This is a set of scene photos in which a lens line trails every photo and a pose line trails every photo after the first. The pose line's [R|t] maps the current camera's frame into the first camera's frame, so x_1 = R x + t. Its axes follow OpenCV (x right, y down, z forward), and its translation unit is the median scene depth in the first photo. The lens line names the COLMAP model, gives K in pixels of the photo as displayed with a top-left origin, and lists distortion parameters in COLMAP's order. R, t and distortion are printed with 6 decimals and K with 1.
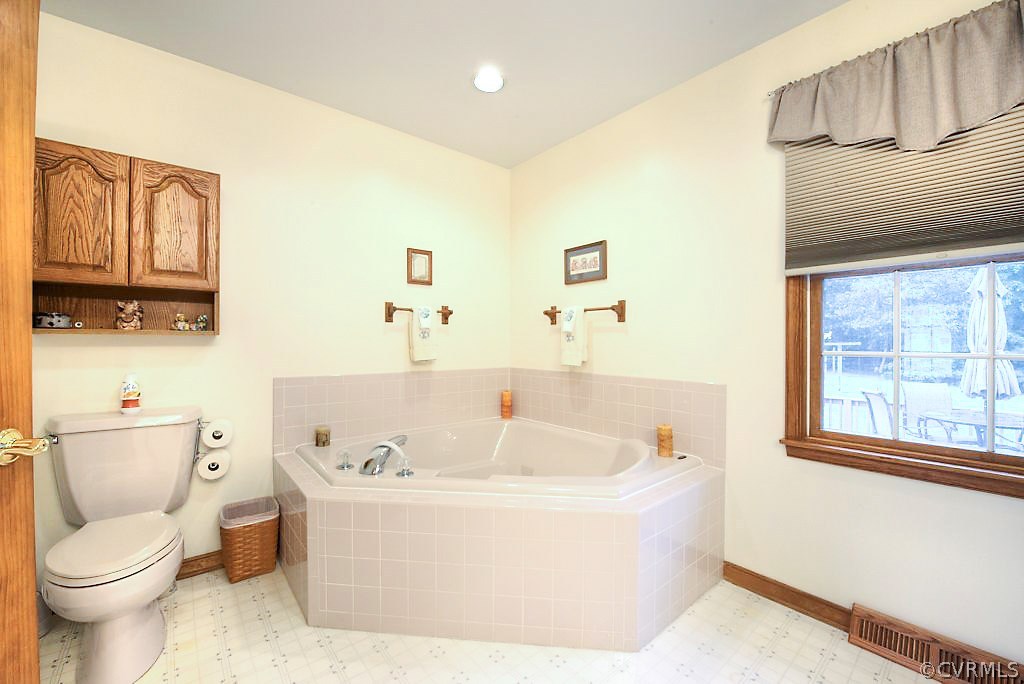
lens RADIAL K [[406.2, 0, 508.8], [0, 406.2, 343.7], [0, 0, 1]] dist [-0.019178, -0.001466]
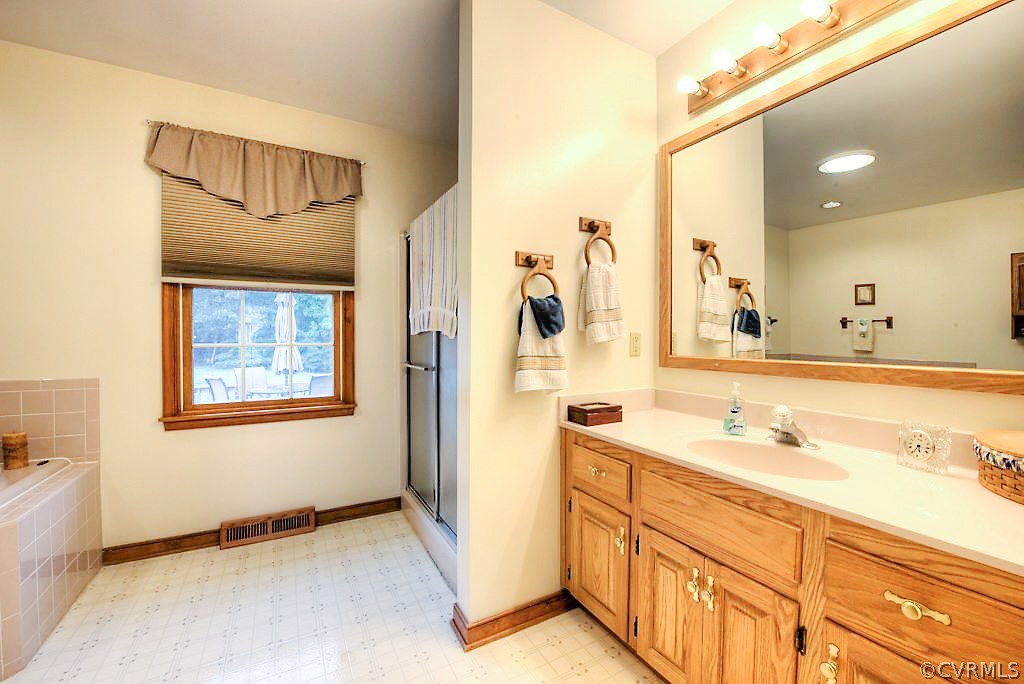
lens RADIAL K [[406.2, 0, 514.8], [0, 406.2, 340.1], [0, 0, 1]] dist [-0.019178, -0.001466]
pose [[0.170157, -0.011047, 0.985355, -0.312792], [0.002640, 0.999939, 0.010755, -0.004442], [-0.985413, 0.000771, 0.170176, -0.244727]]
